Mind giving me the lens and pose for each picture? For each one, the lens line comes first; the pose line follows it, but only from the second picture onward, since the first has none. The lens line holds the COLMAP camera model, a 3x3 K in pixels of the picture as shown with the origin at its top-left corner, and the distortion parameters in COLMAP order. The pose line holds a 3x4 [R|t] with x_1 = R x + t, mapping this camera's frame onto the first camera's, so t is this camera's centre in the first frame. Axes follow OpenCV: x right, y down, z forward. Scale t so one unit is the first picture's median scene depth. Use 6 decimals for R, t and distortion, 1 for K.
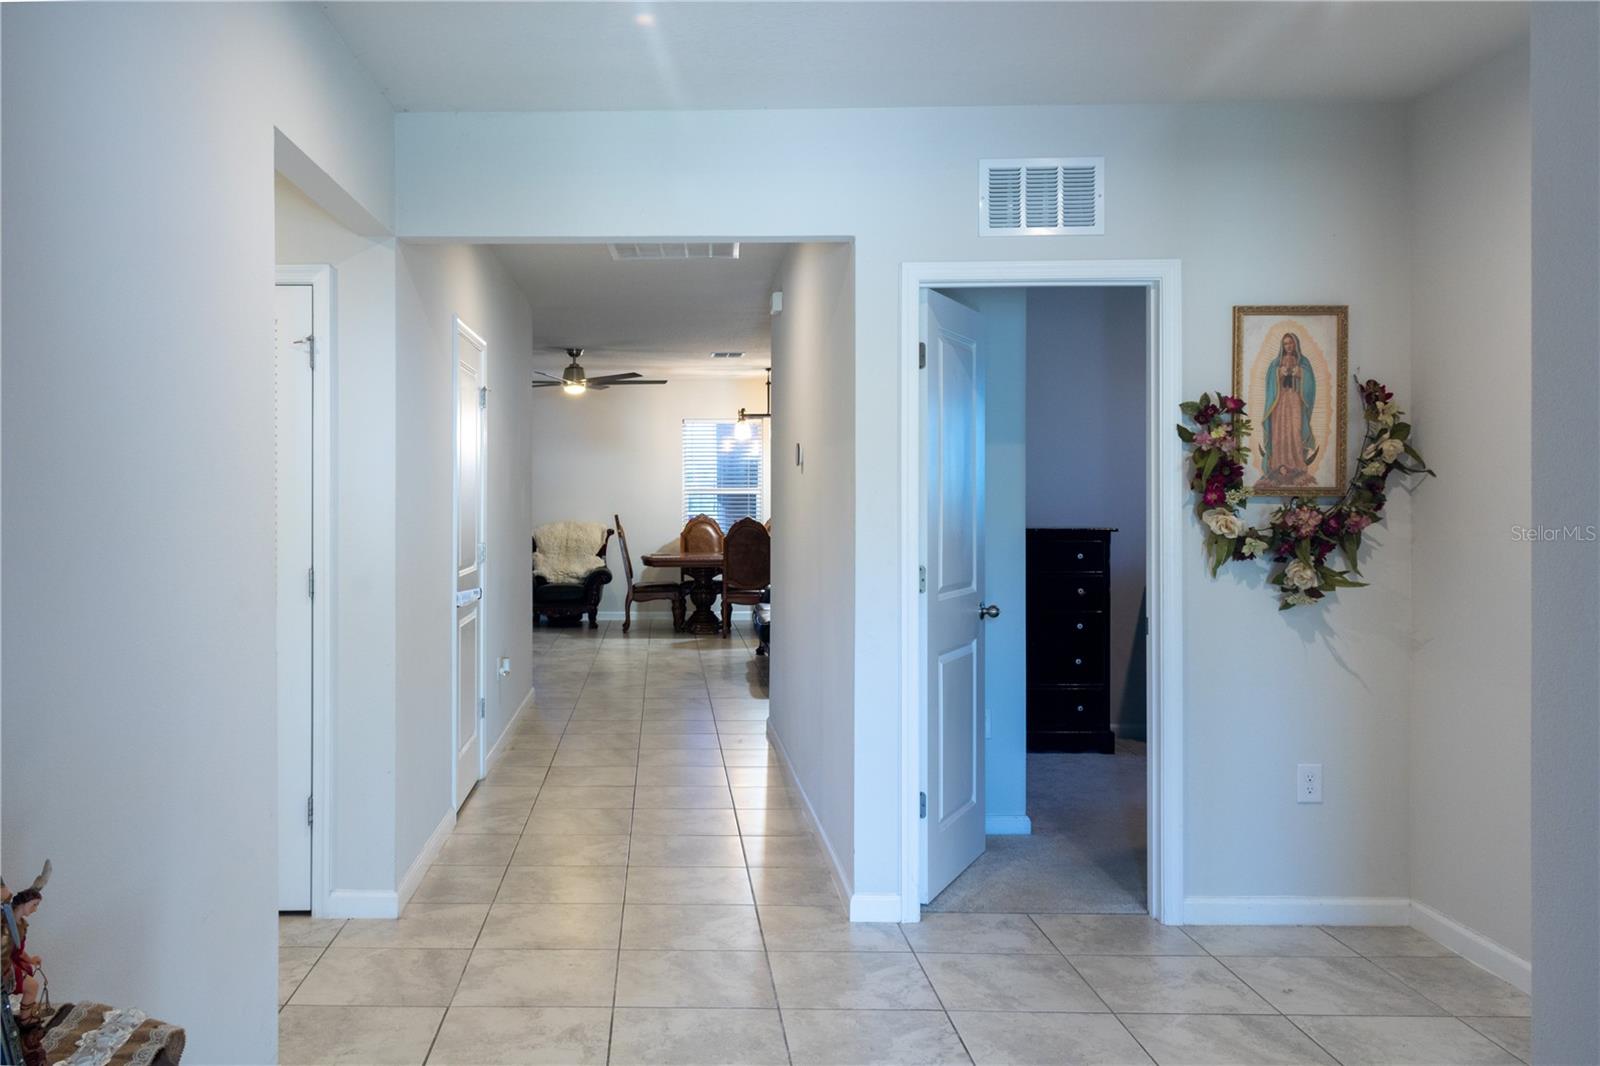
lens RADIAL K [[1327.0, 0, 700.1], [0, 1327.0, 529.7], [0, 0, 1]] dist [-0.000356, -0.002406]
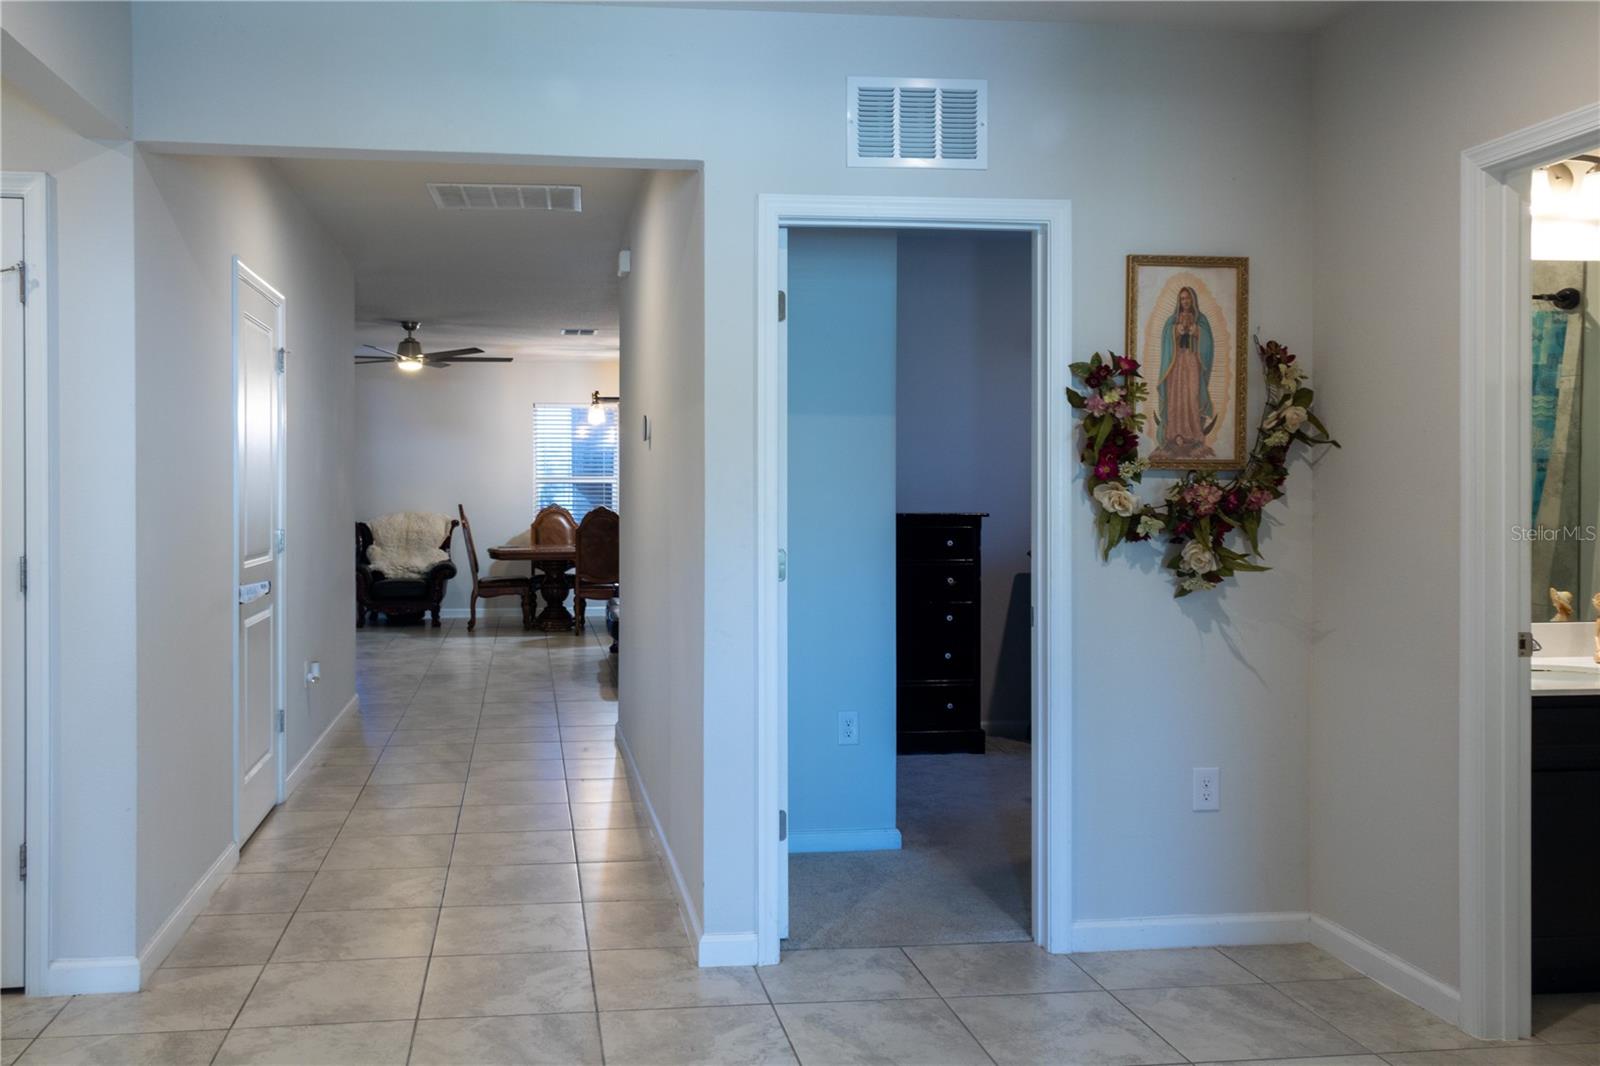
lens RADIAL K [[1342.2, 0, 790.2], [0, 1342.2, 504.6], [0, 0, 1]] dist [0.003331, -0.004331]
pose [[0.985640, 0.002438, 0.168843, 0.024528], [-0.000009, 0.999897, -0.014381, 0.010080], [-0.168860, 0.014173, 0.985538, 0.134750]]
